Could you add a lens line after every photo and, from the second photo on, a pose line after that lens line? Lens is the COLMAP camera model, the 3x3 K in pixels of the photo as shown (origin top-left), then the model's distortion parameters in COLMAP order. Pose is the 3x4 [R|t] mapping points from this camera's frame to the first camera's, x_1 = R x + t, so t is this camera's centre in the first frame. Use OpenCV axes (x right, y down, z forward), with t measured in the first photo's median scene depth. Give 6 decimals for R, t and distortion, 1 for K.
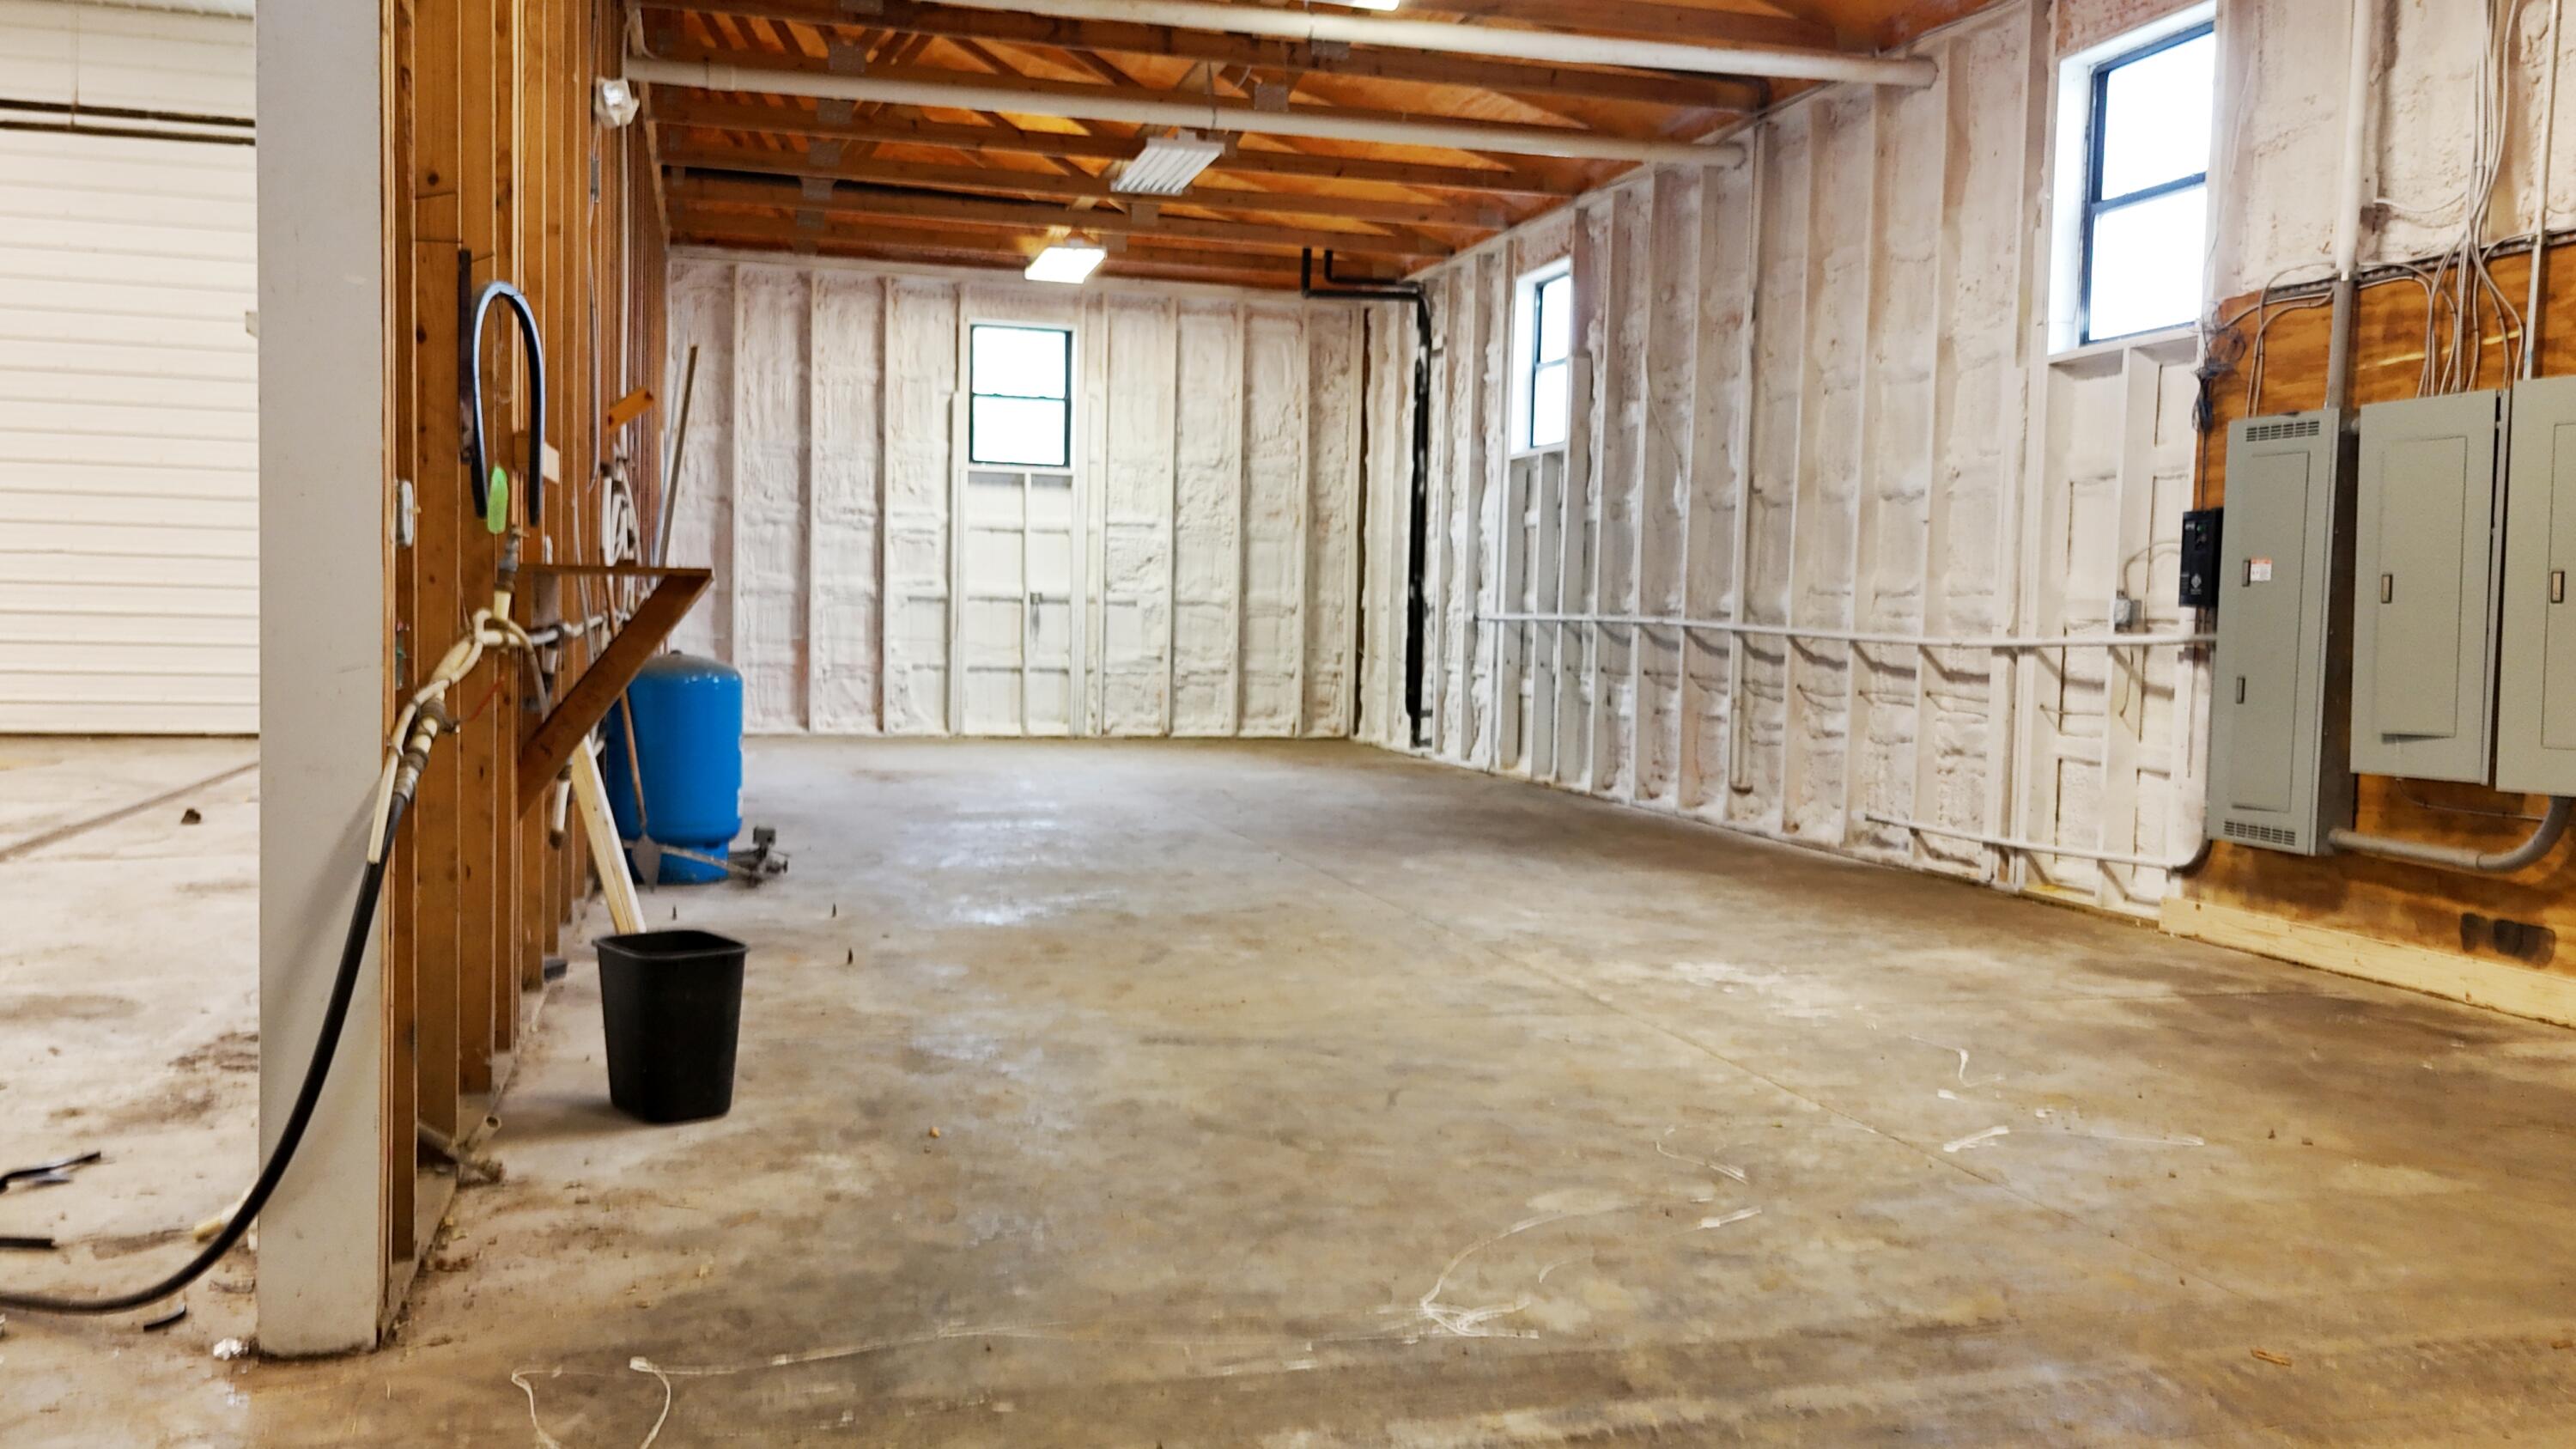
lens RADIAL K [[2016.8, 0, 1288.0], [0, 2016.8, 724.5], [0, 0, 1]] dist [0.085583, -0.089341]
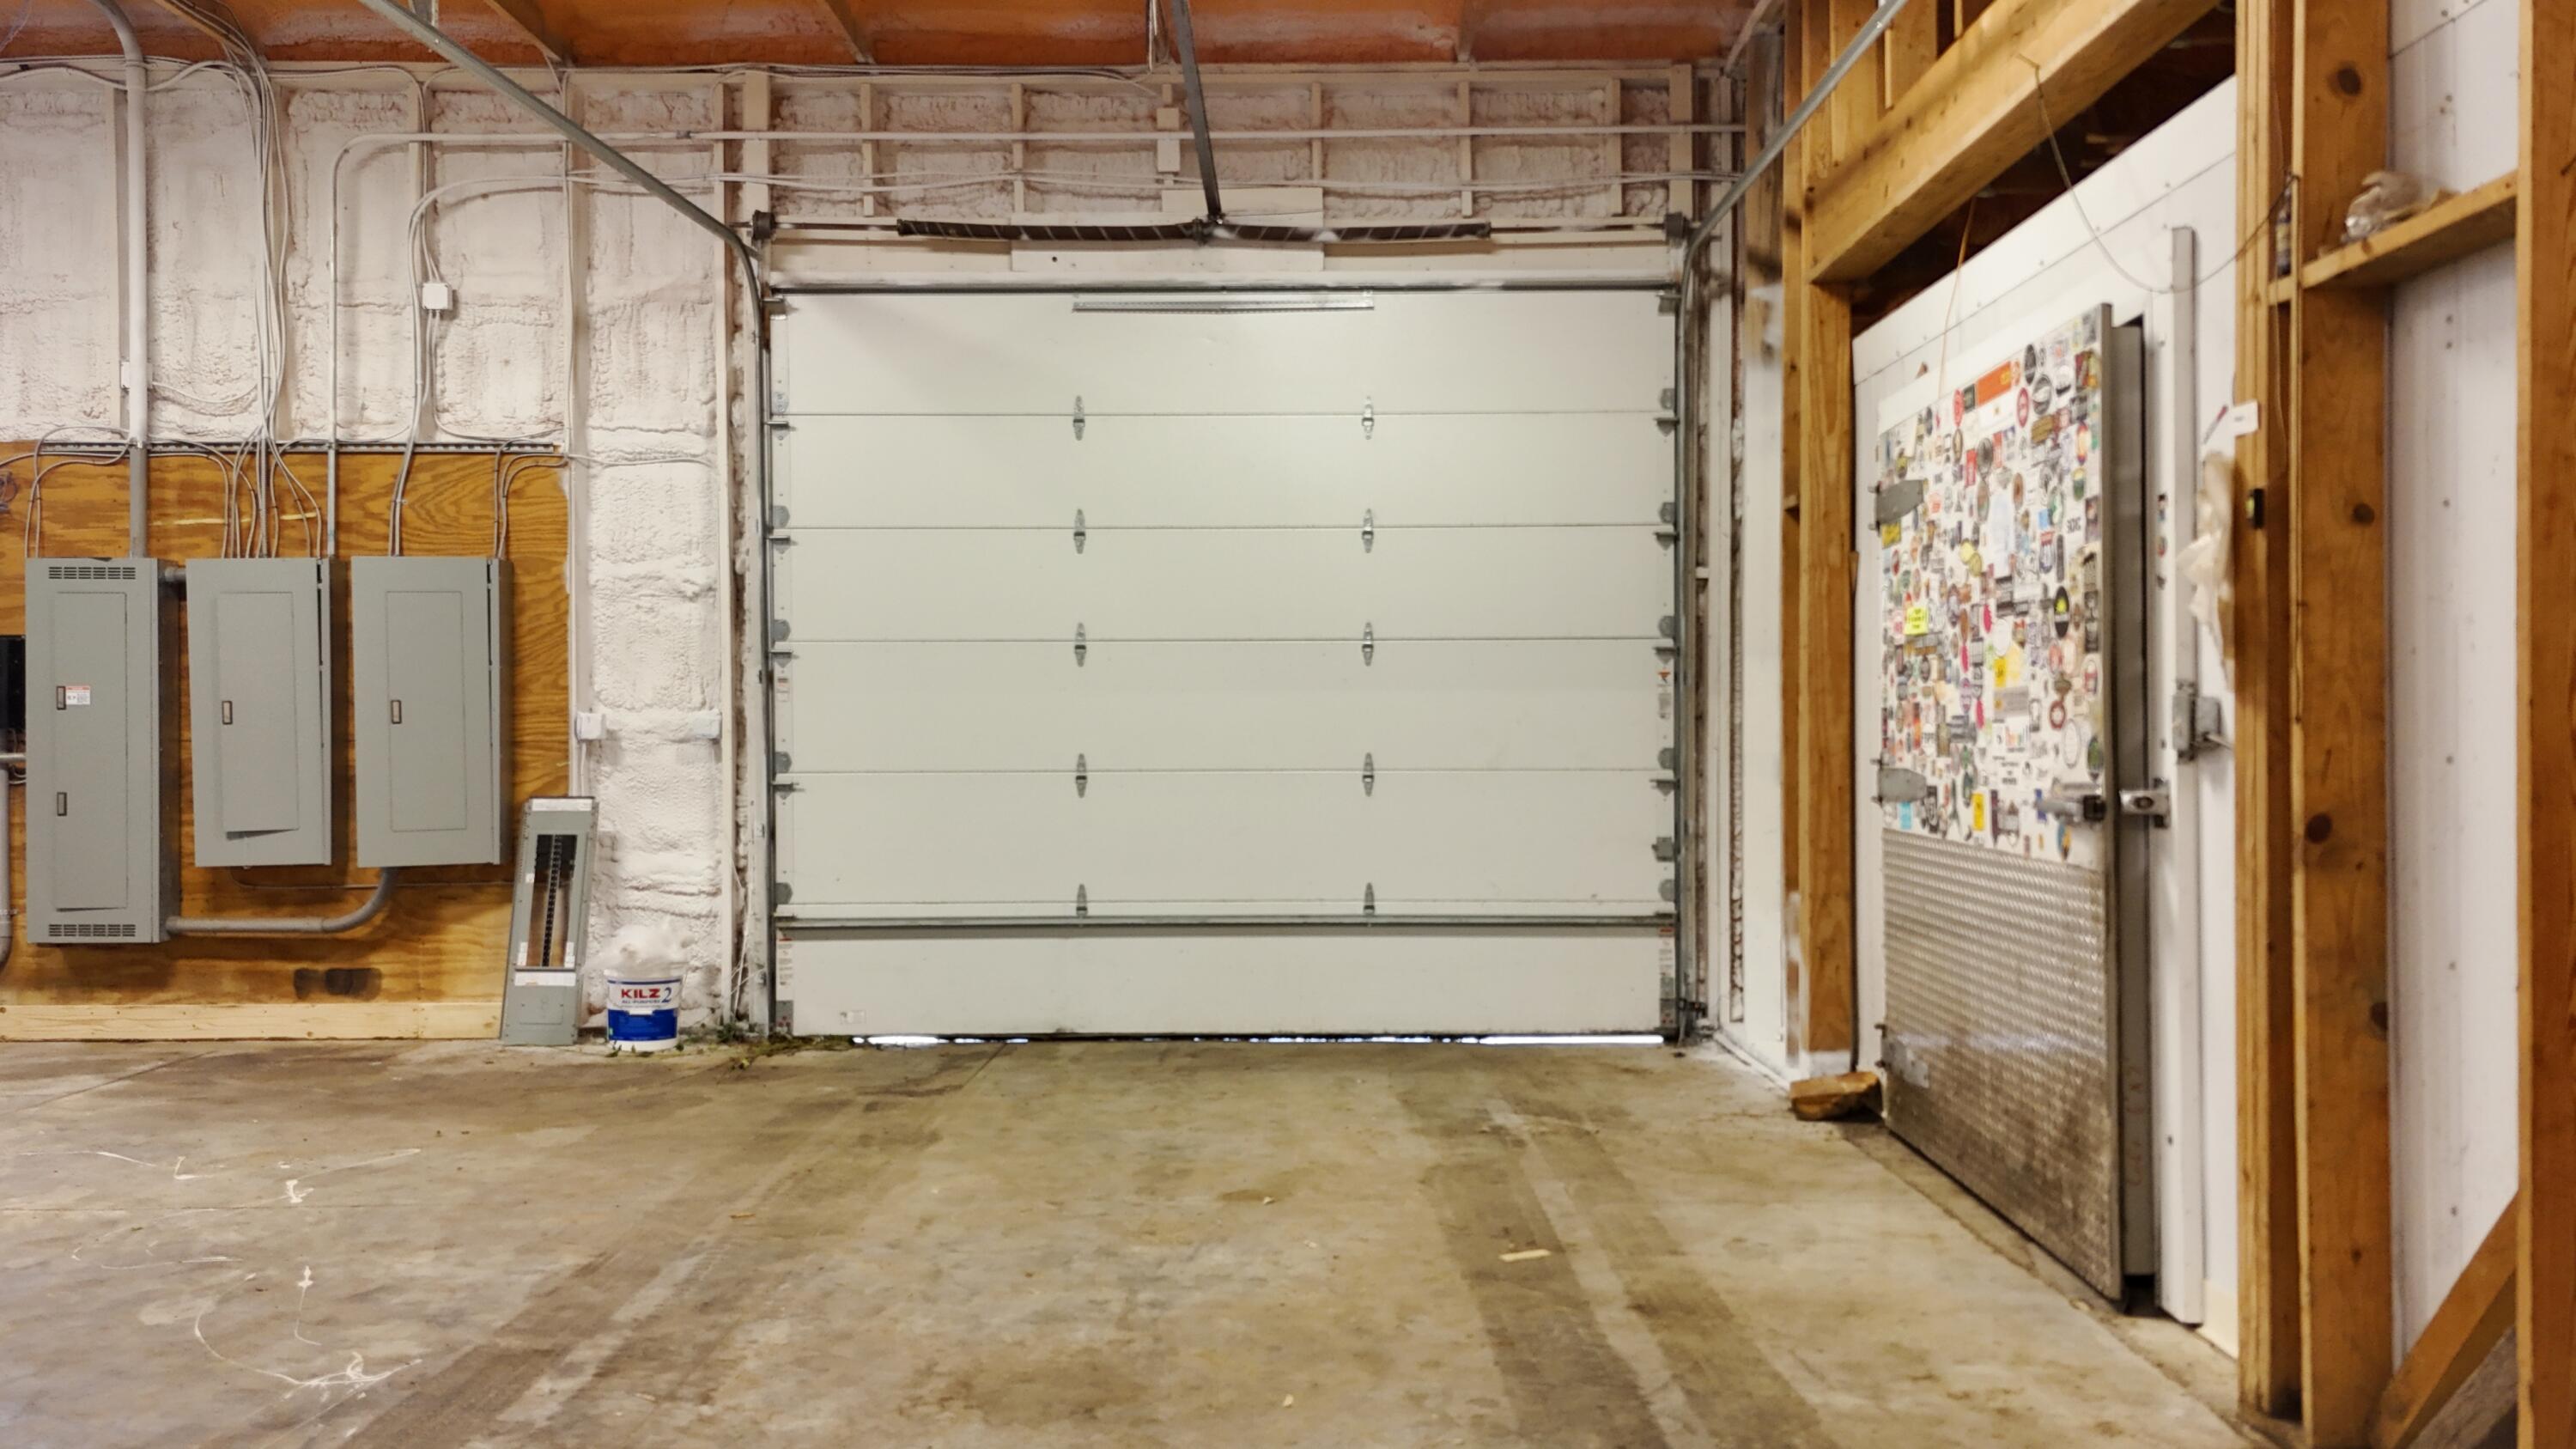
lens RADIAL K [[2016.8, 0, 1288.0], [0, 2016.8, 724.5], [0, 0, 1]] dist [0.085583, -0.089341]
pose [[0.272280, -0.027308, 0.961831, -0.485024], [0.064271, 0.997881, 0.010137, -0.032969], [-0.960069, 0.059057, 0.273458, 0.070634]]
